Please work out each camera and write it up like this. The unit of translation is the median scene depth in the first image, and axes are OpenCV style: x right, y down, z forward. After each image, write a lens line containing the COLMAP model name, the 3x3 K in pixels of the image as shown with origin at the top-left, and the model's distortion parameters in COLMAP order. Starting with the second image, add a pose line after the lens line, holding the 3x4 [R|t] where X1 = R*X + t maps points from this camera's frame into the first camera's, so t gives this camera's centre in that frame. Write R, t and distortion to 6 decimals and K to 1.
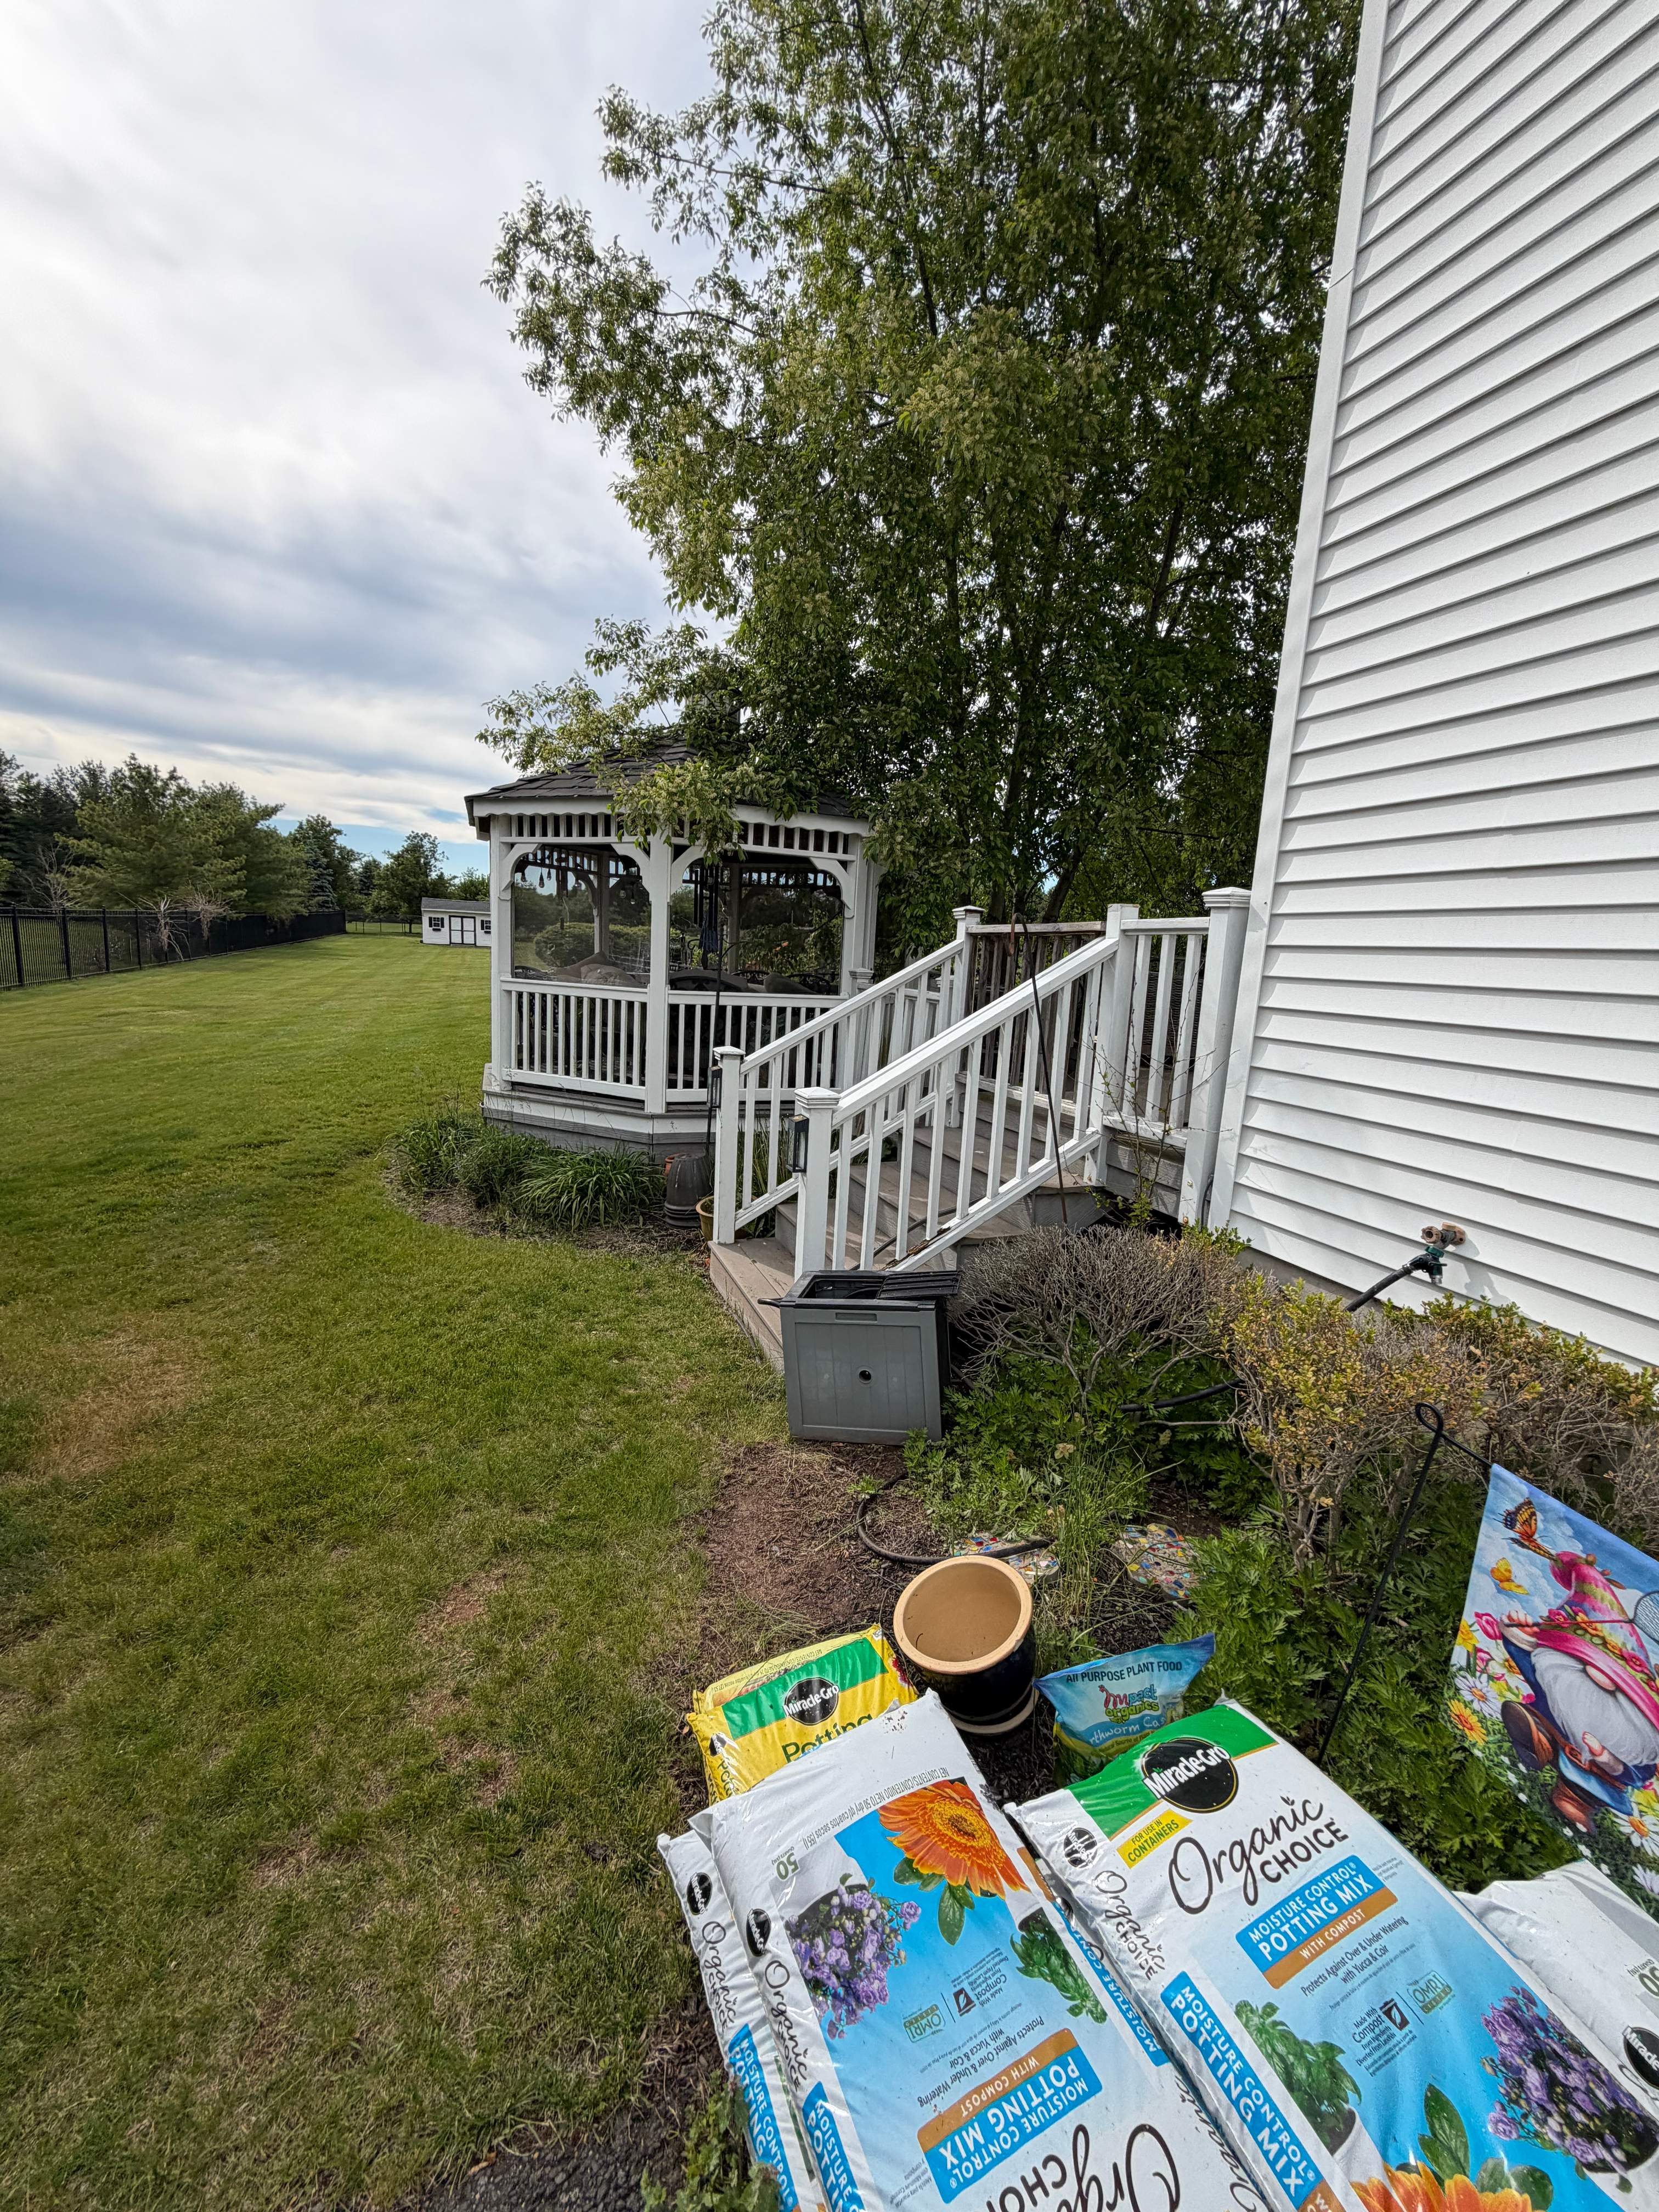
lens RADIAL K [[889.1, 0, 829.5], [0, 889.1, 1106.0], [0, 0, 1]] dist [0.001341, 0.000298]
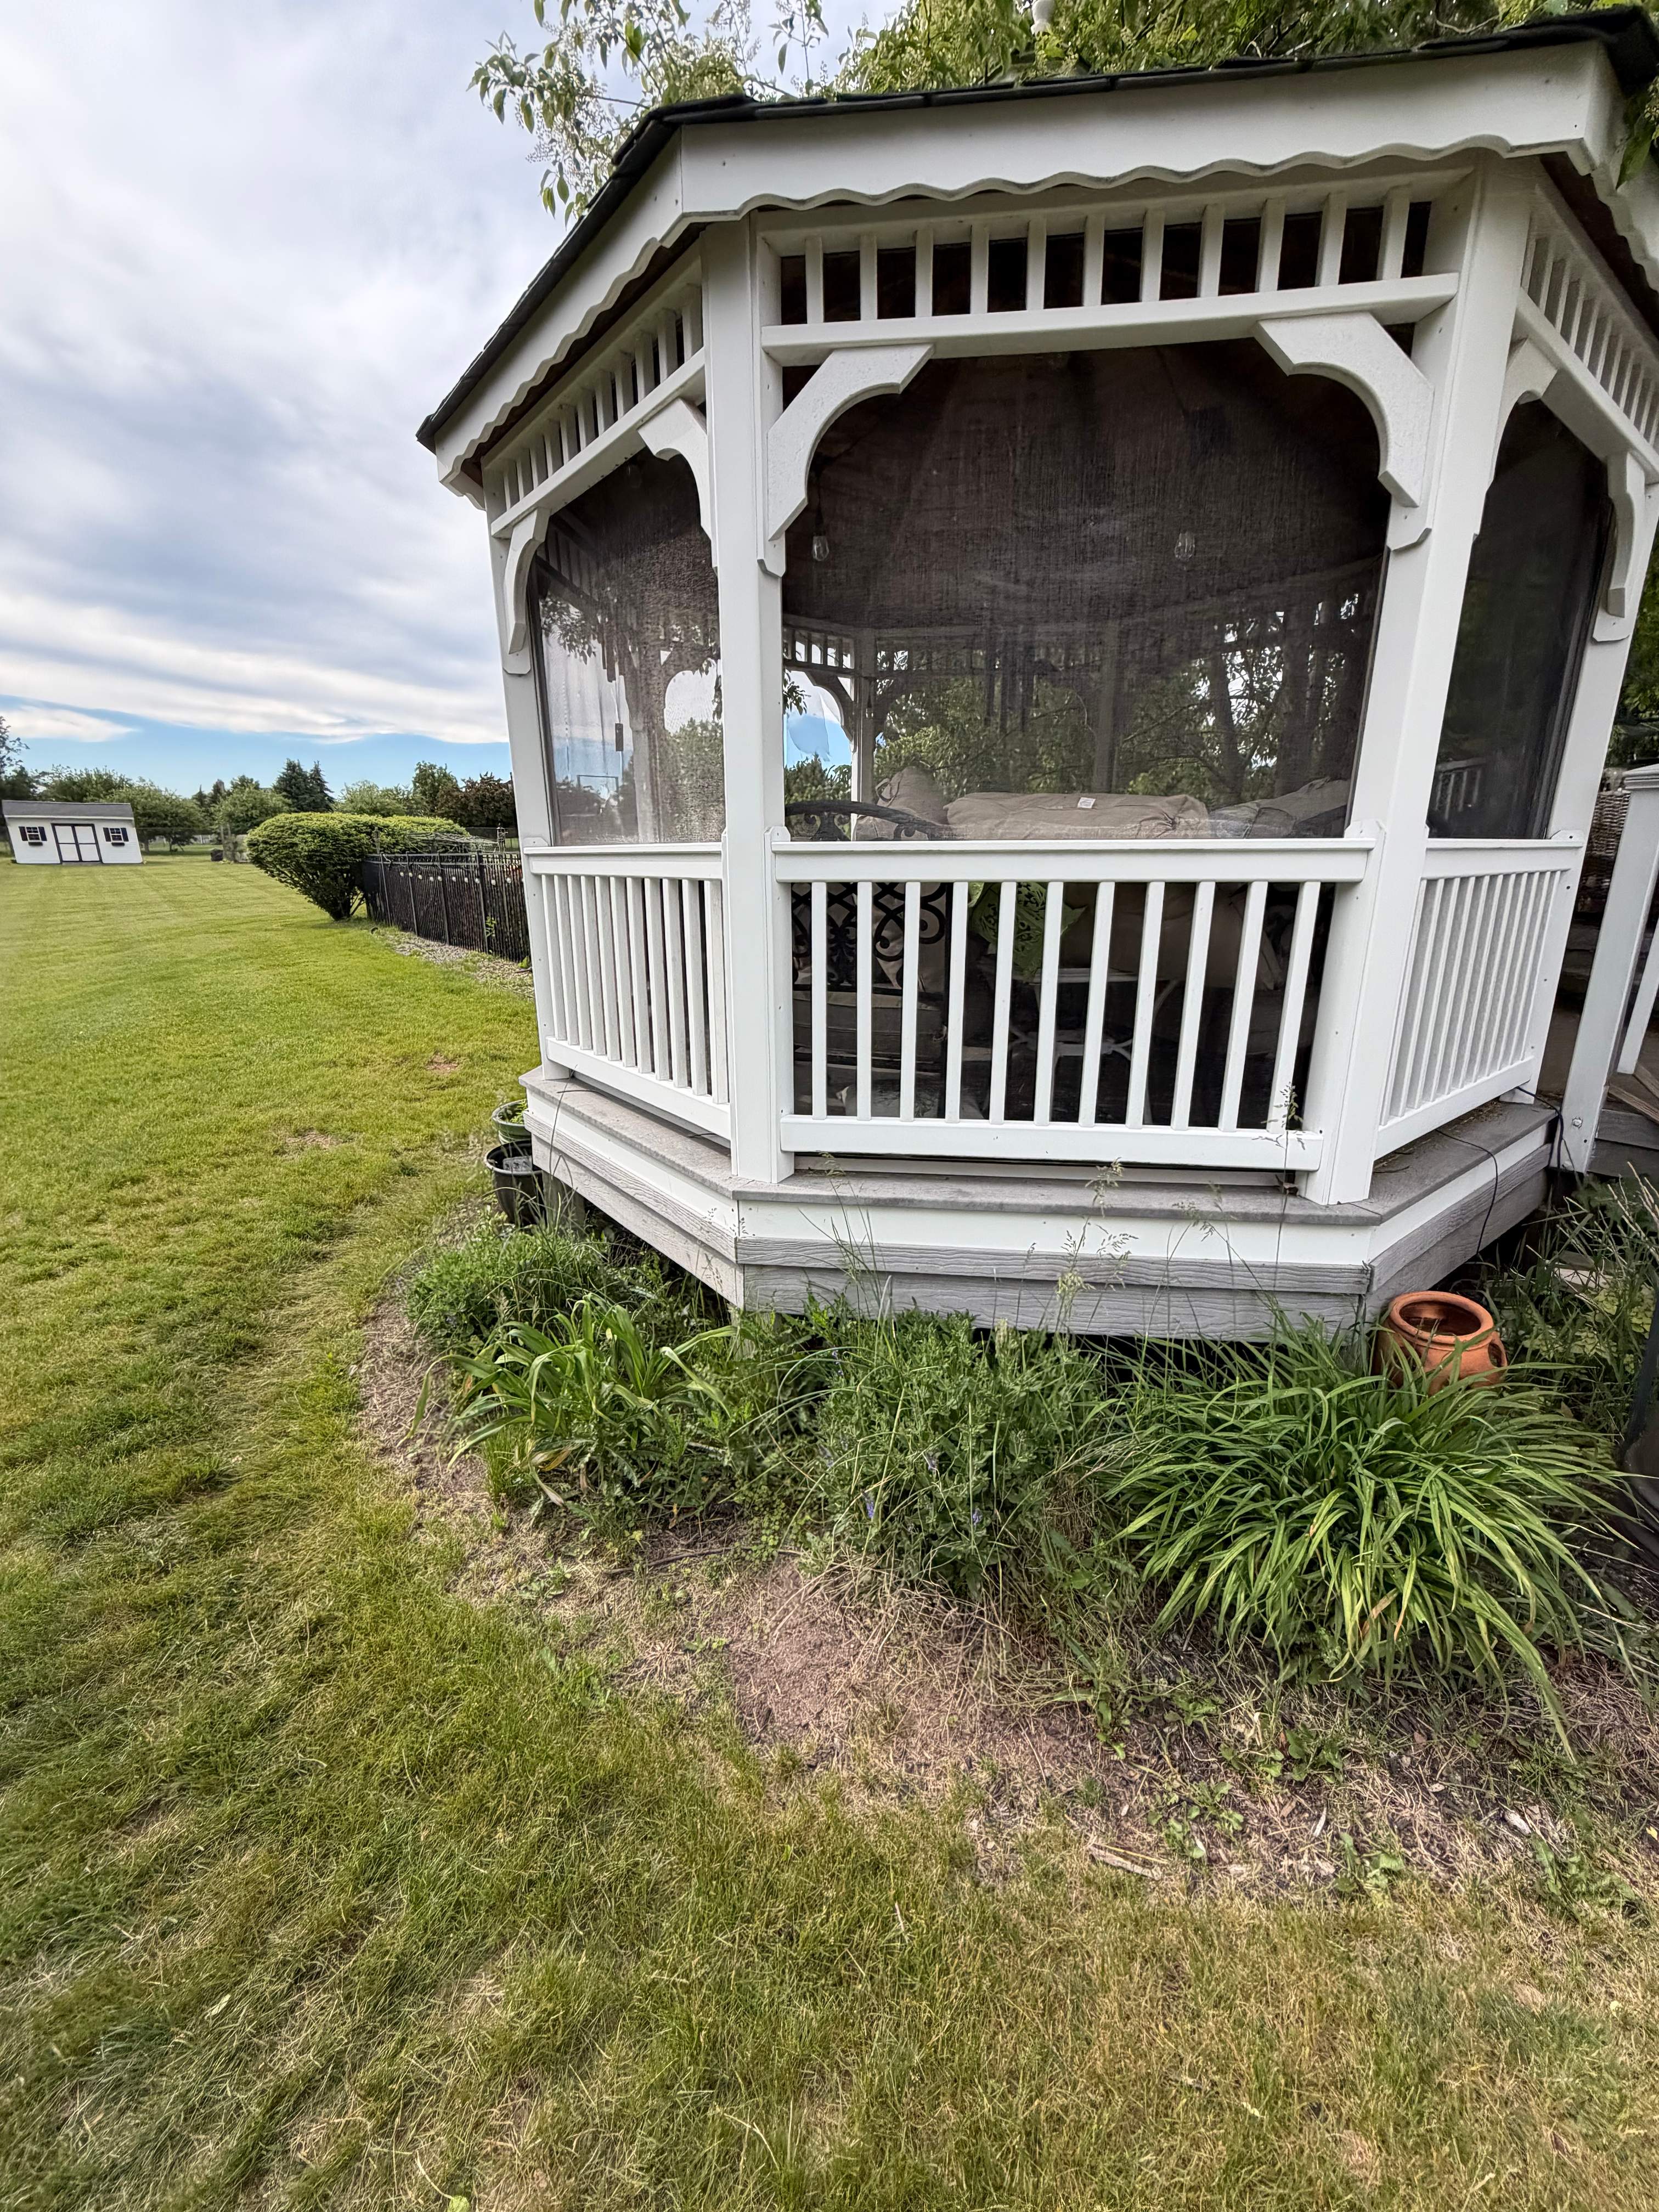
lens RADIAL K [[889.1, 0, 829.5], [0, 889.1, 1106.0], [0, 0, 1]] dist [0.001341, 0.000298]
pose [[0.950019, -0.137446, 0.280307, -0.465866], [0.104262, 0.986002, 0.130111, -0.093268], [-0.294266, -0.094383, 0.951052, 0.706645]]
